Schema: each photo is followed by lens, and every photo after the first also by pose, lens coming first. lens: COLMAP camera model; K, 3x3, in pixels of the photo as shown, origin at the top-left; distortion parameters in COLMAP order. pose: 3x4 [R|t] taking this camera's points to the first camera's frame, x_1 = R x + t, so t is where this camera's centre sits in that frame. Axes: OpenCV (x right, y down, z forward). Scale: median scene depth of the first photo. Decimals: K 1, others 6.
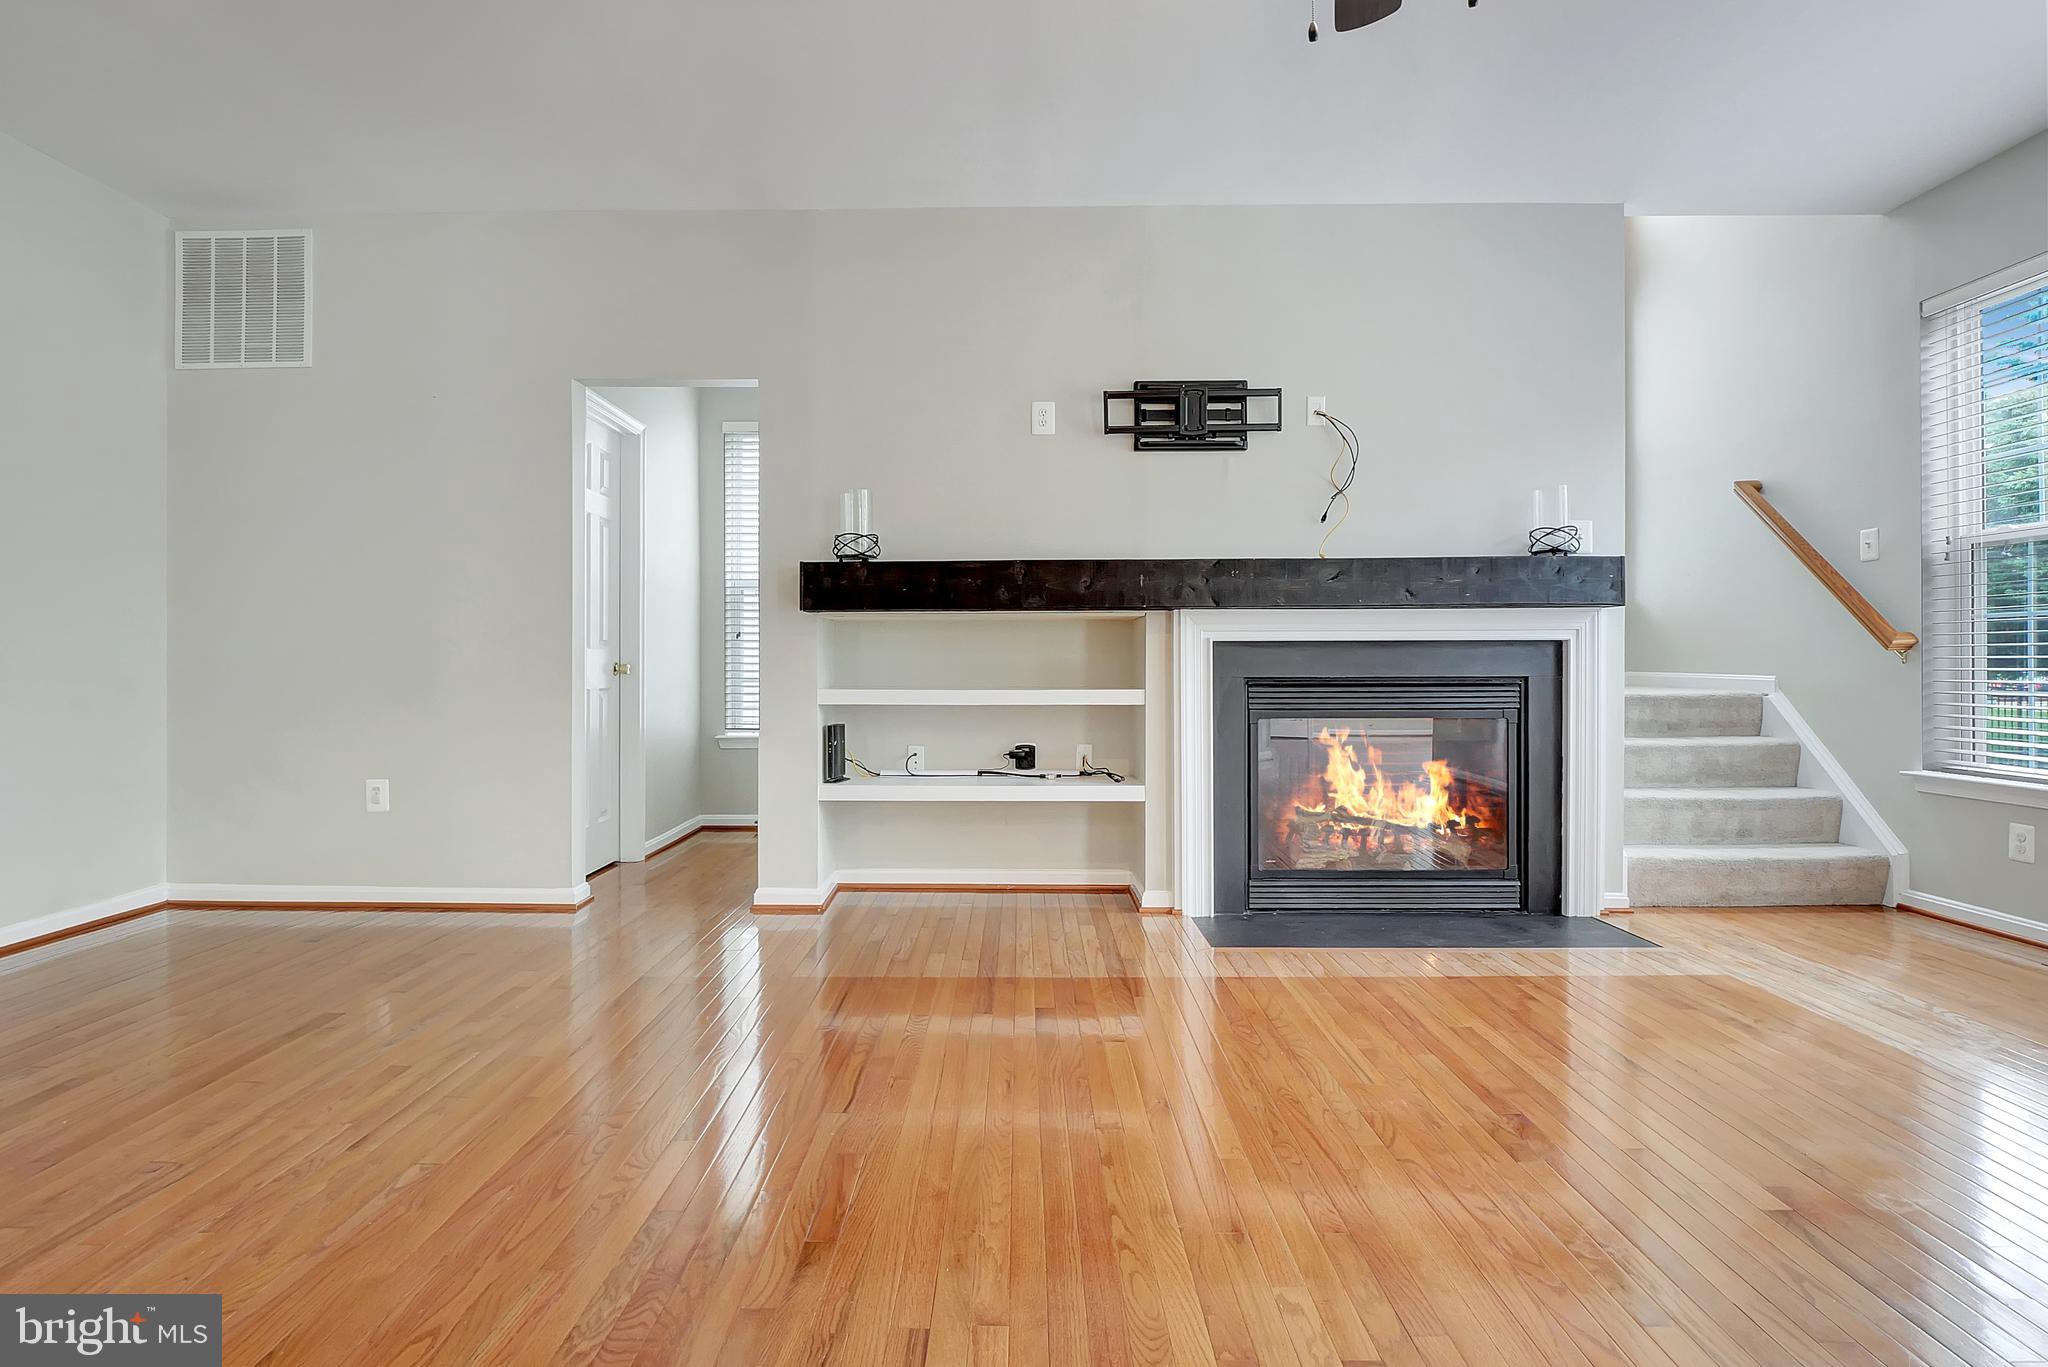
lens RADIAL K [[1011.8, 0, 1003.3], [0, 1011.8, 654.5], [0, 0, 1]] dist [-0.011884, -0.000843]
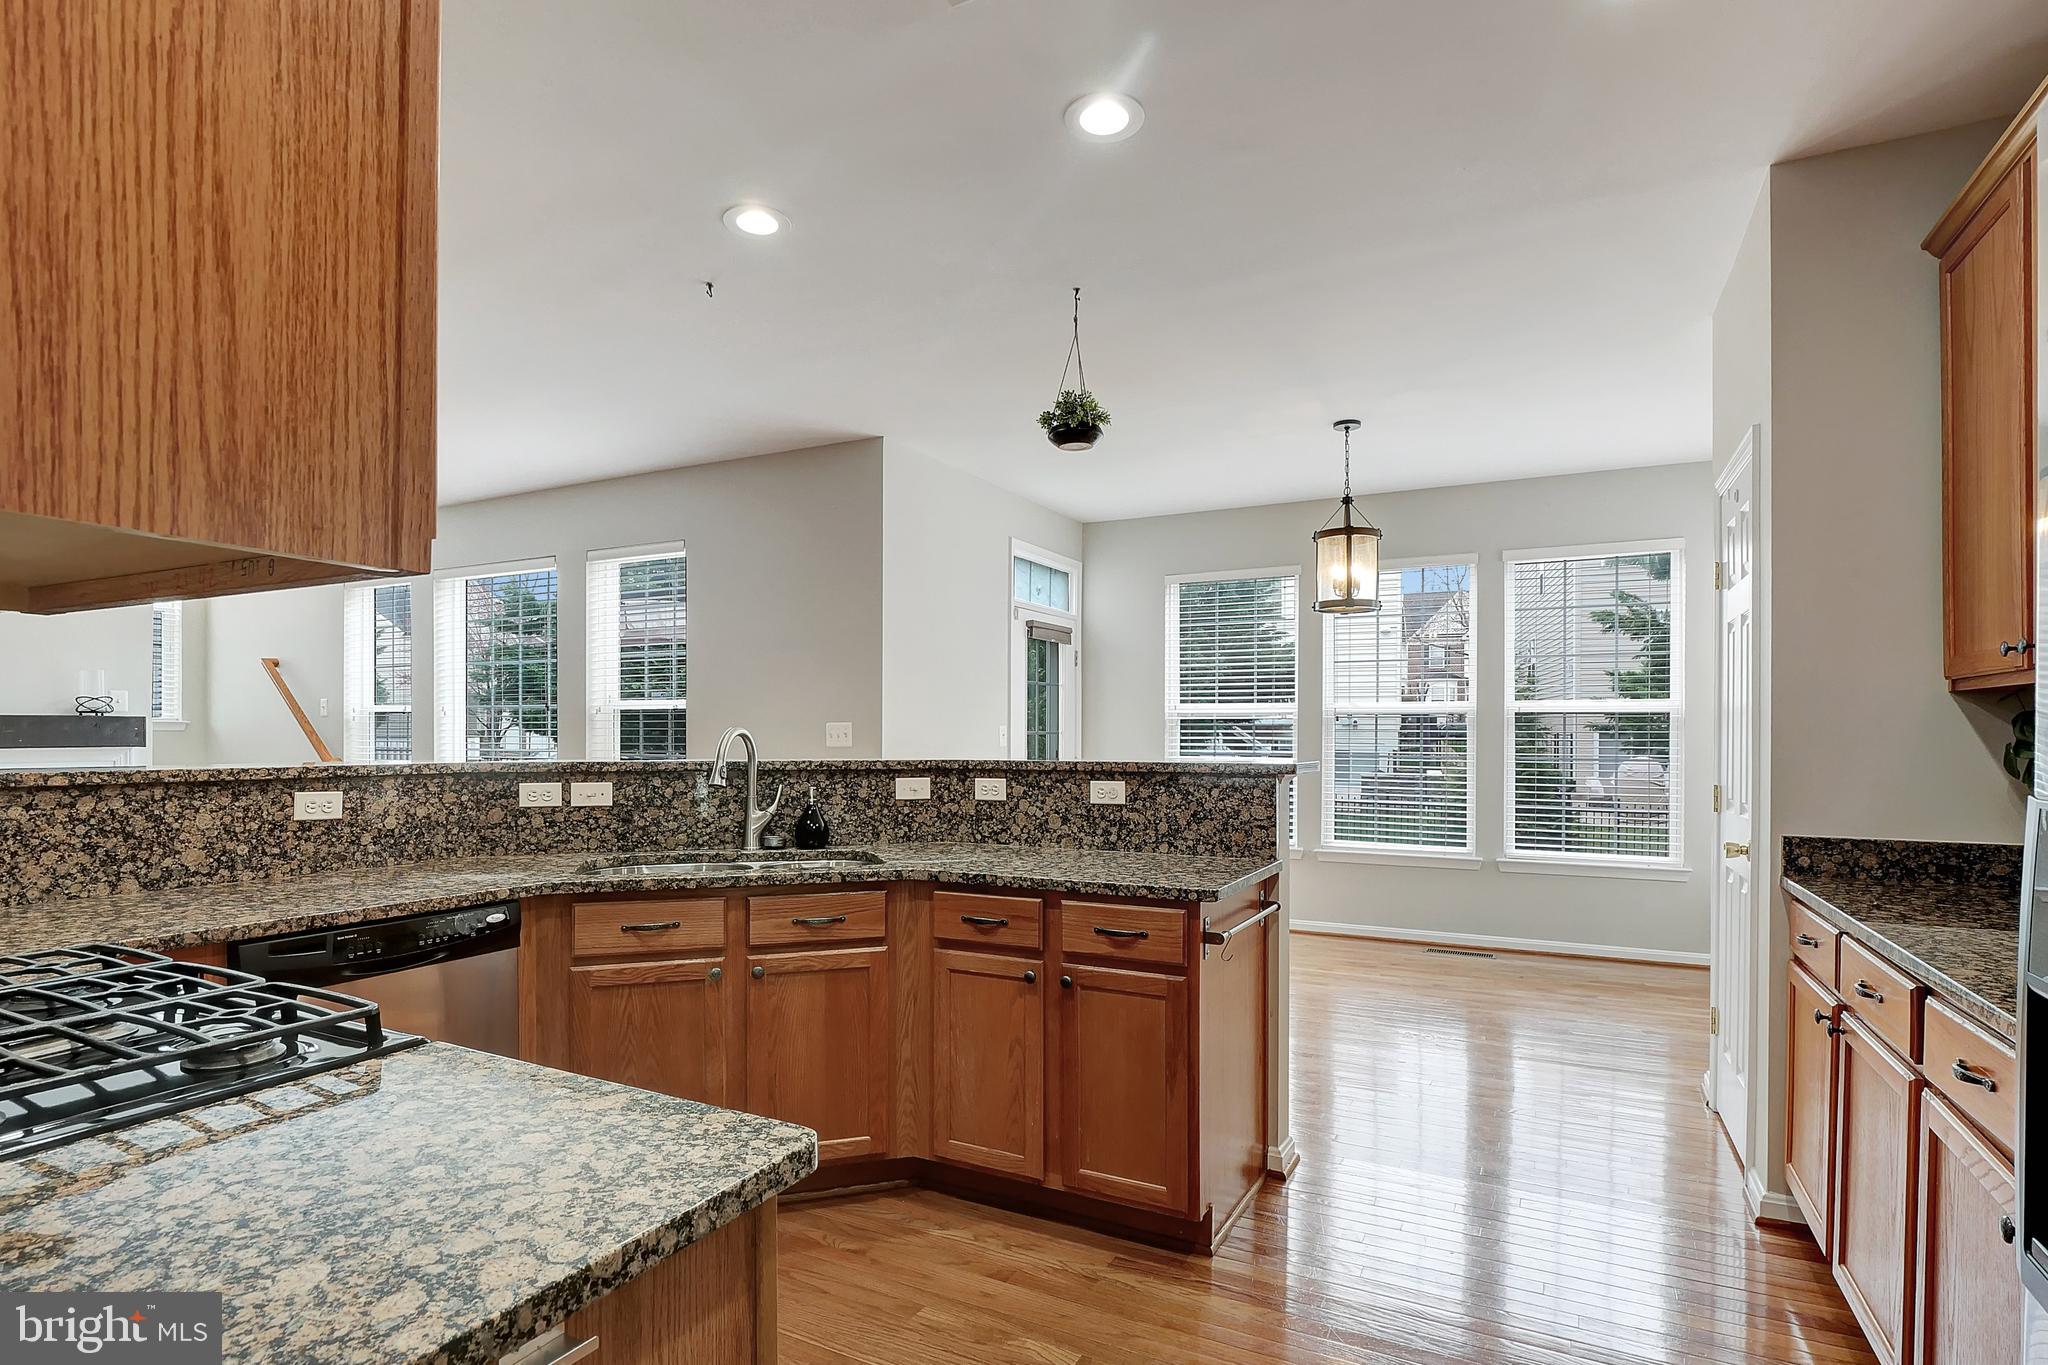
lens RADIAL K [[1011.8, 0, 1030.7], [0, 1011.8, 730.2], [0, 0, 1]] dist [-0.011884, -0.000843]
pose [[0.437776, 0.006792, 0.899059, -0.199420], [-0.003747, 0.999977, -0.005730, -0.068994], [-0.899076, -0.000860, 0.437791, -0.940991]]
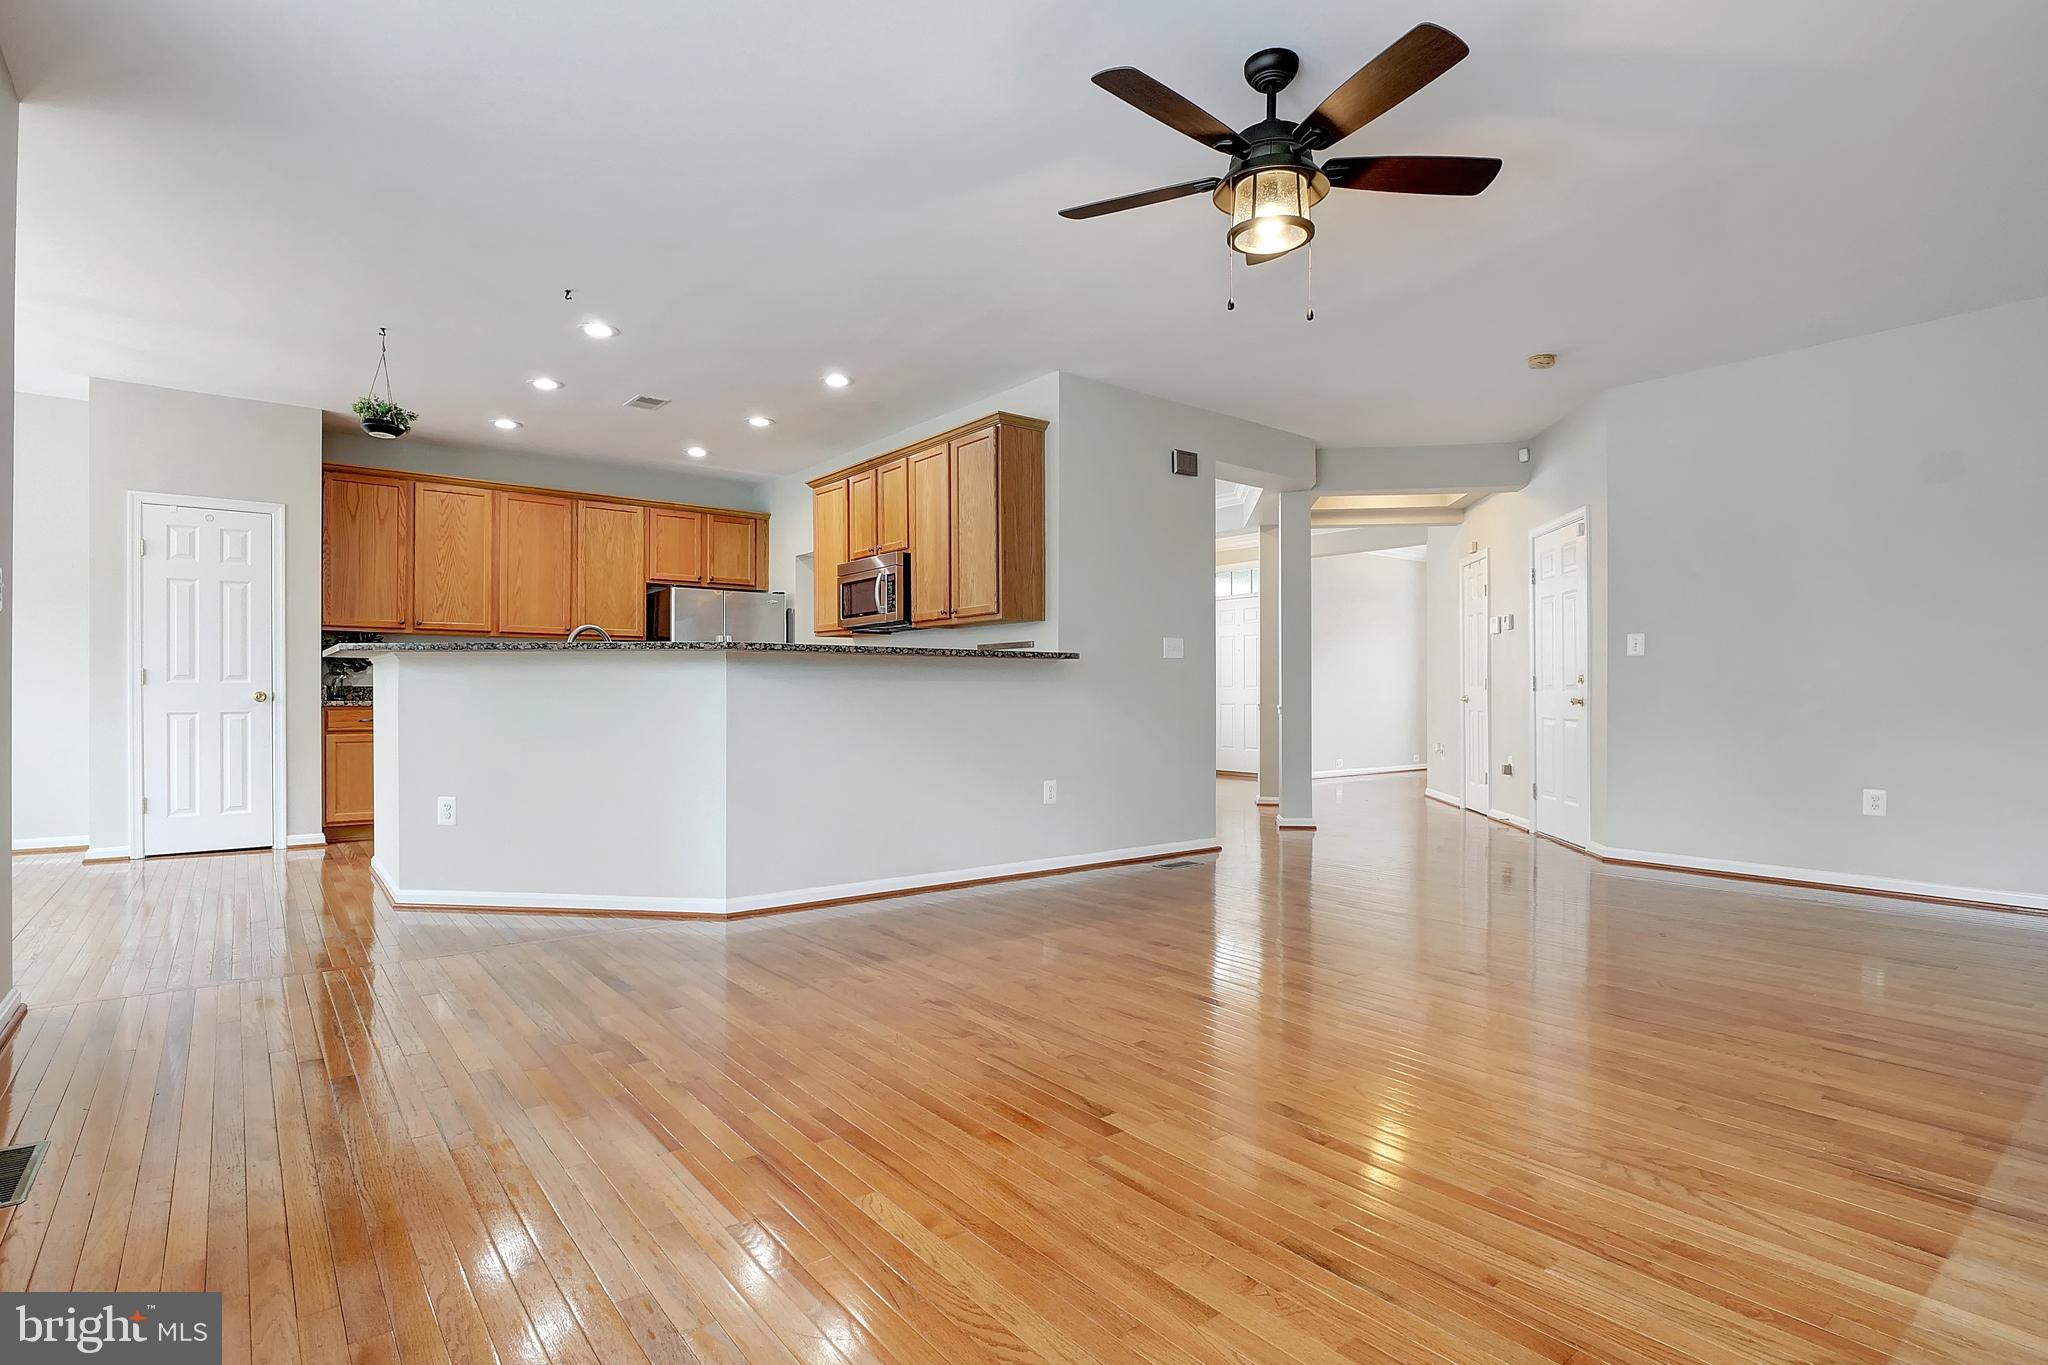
lens RADIAL K [[1011.8, 0, 1007.6], [0, 1011.8, 699.5], [0, 0, 1]] dist [-0.011884, -0.000843]
pose [[-0.779737, 0.006082, -0.626078, 0.763578], [0.000353, 0.999957, 0.009275, 0.002778], [0.626108, 0.007011, -0.779705, 0.869275]]
